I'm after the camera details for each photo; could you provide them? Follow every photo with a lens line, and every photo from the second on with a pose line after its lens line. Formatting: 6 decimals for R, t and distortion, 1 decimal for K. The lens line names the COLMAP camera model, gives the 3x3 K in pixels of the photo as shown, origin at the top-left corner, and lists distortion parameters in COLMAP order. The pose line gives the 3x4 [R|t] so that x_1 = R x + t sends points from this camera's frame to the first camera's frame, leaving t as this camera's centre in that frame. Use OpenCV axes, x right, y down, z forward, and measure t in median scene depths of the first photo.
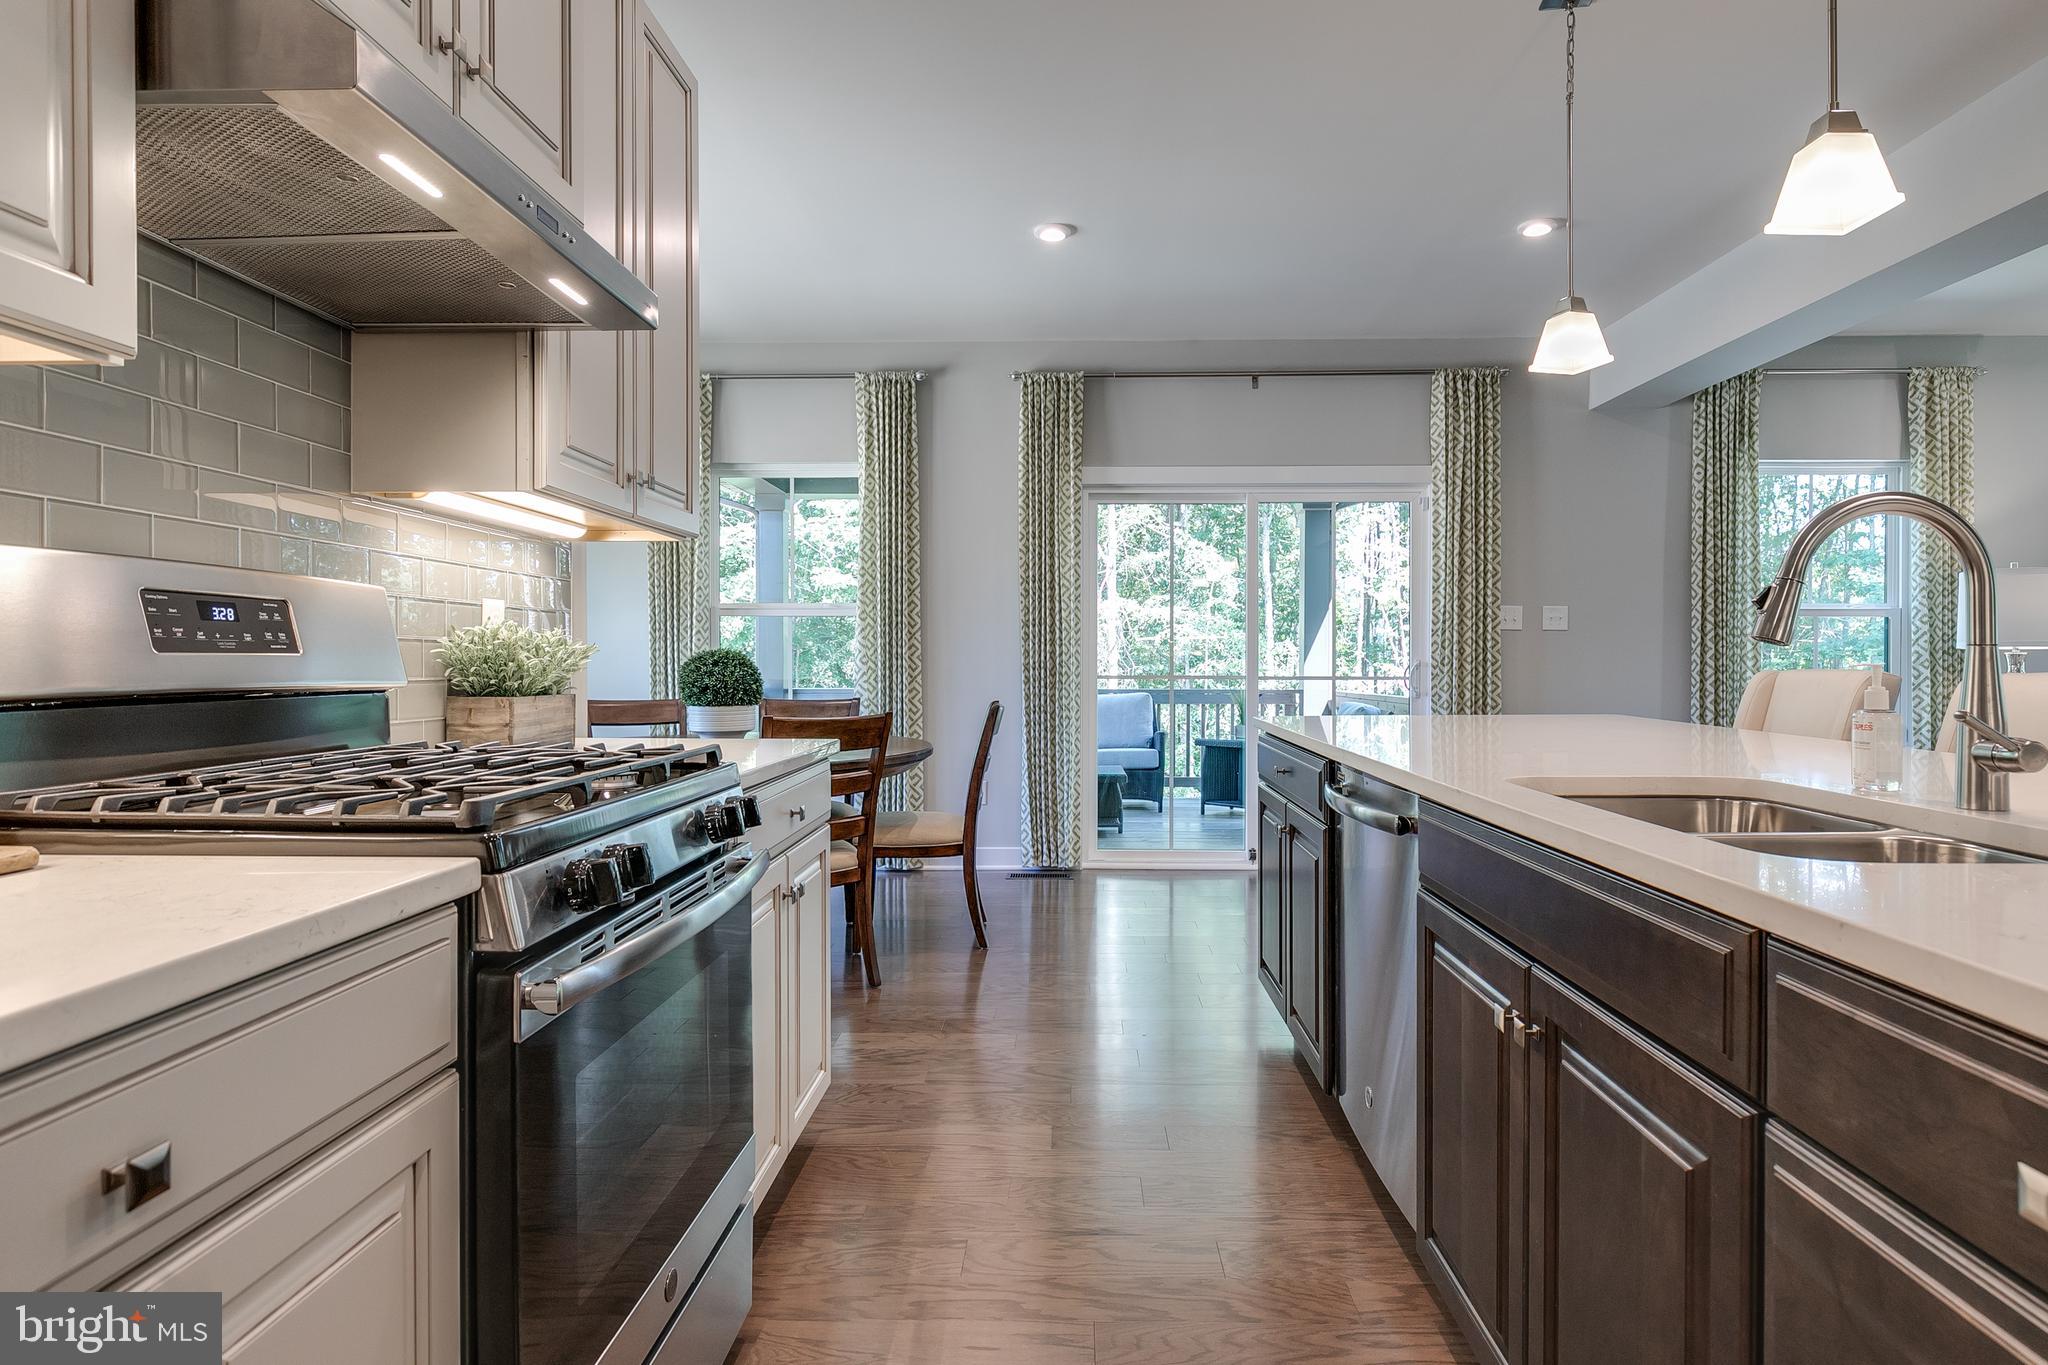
lens RADIAL K [[1107.4, 0, 1031.5], [0, 1107.4, 668.7], [0, 0, 1]] dist [0.000414, 0.000572]
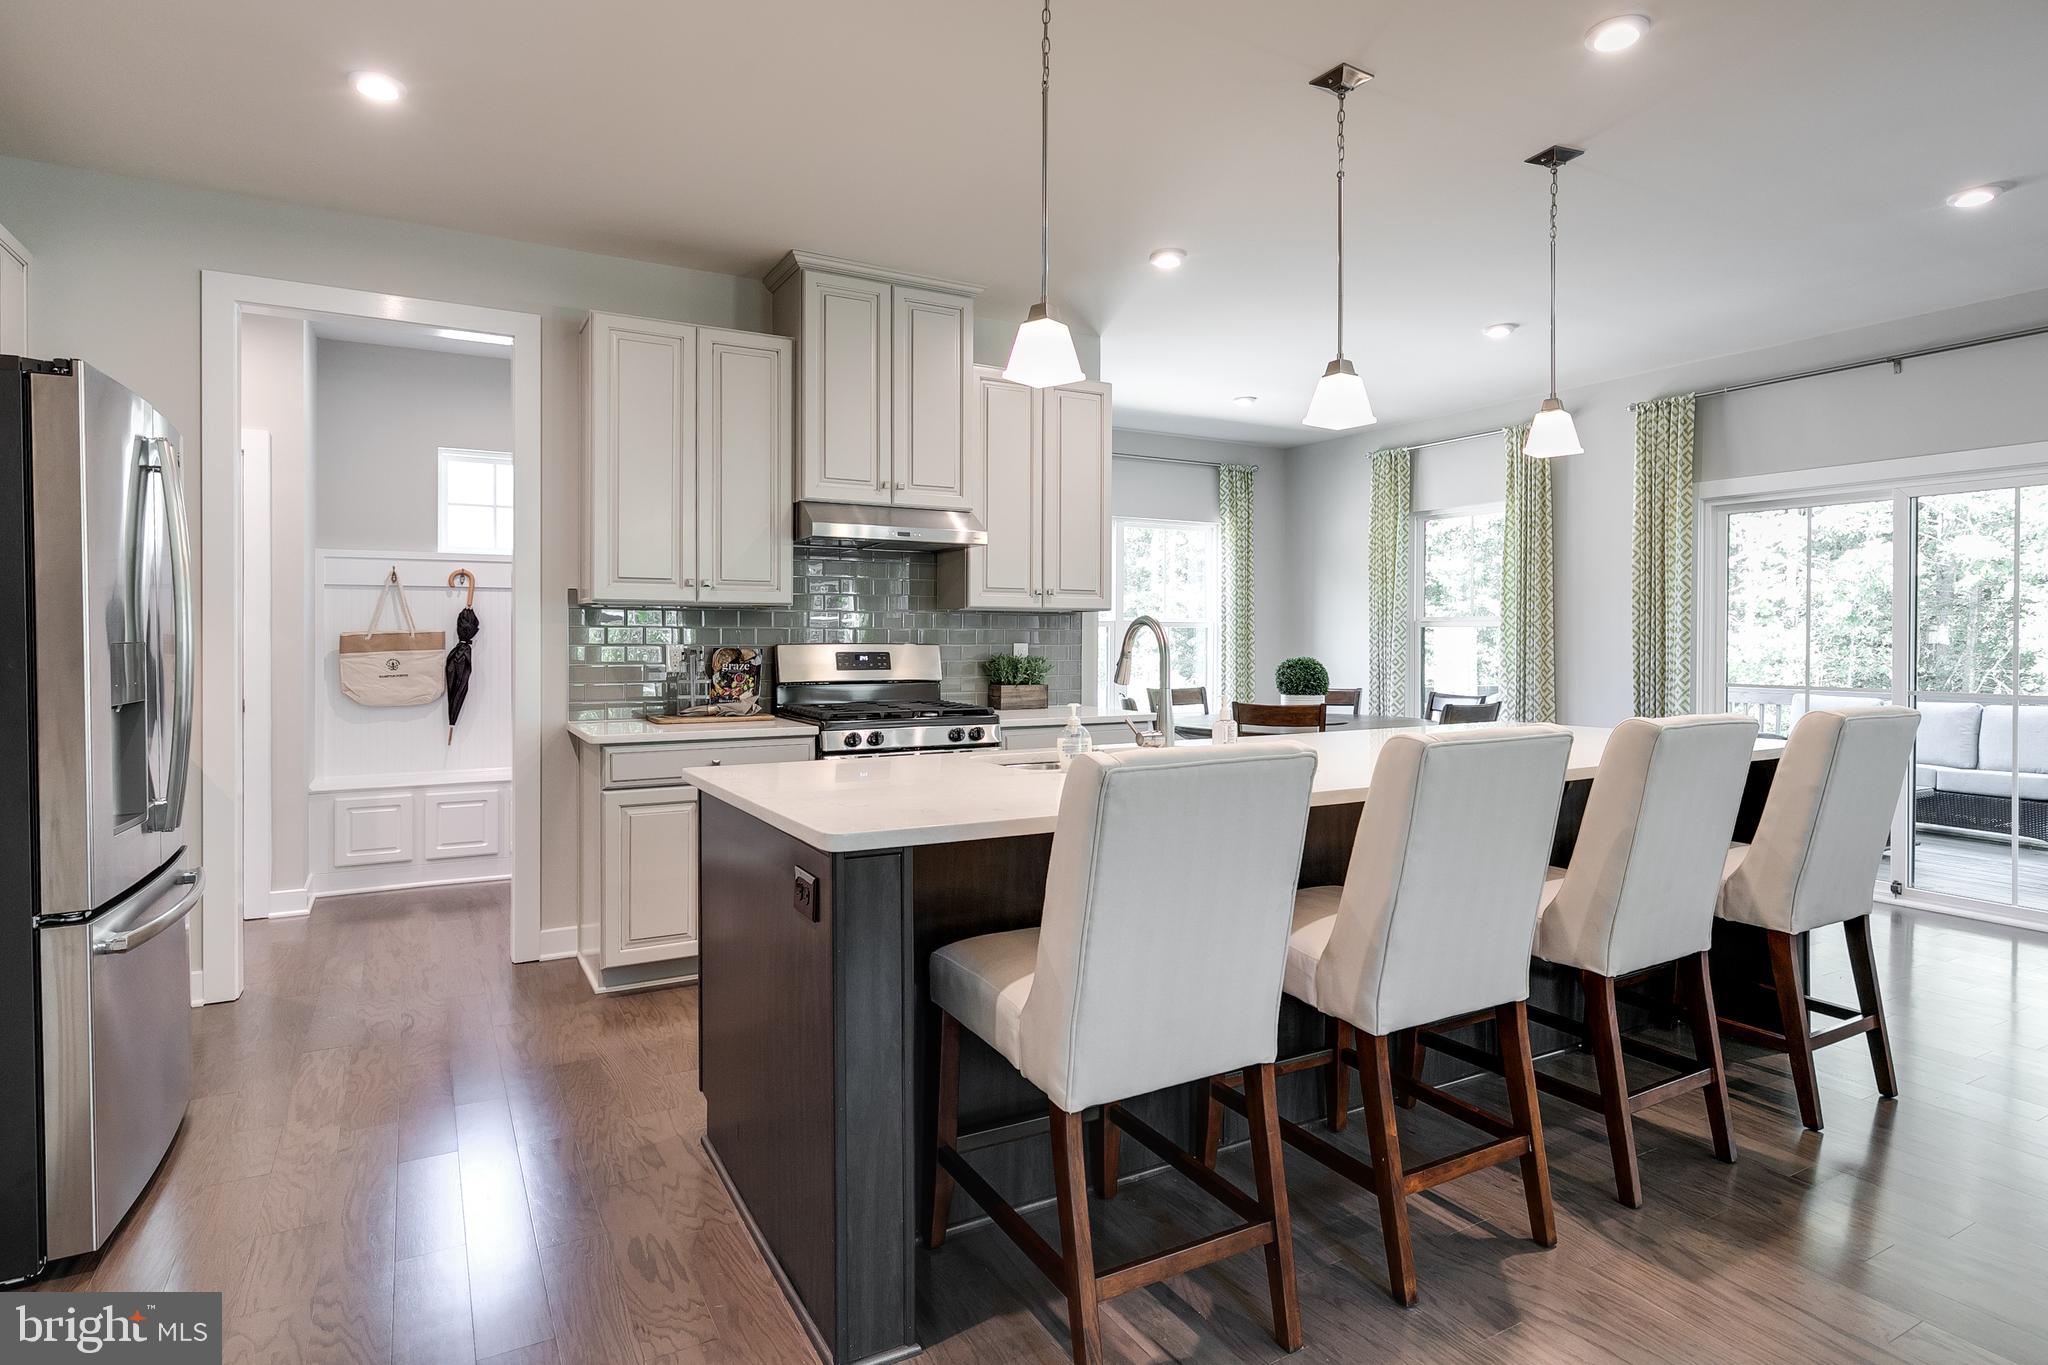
lens RADIAL K [[1107.4, 0, 1021.3], [0, 1107.4, 668.5], [0, 0, 1]] dist [0.000414, 0.000572]
pose [[0.508783, 0.026446, -0.860489, 0.635094], [-0.009533, 0.999640, 0.025086, -0.028173], [0.860842, -0.004560, 0.508852, -0.079741]]
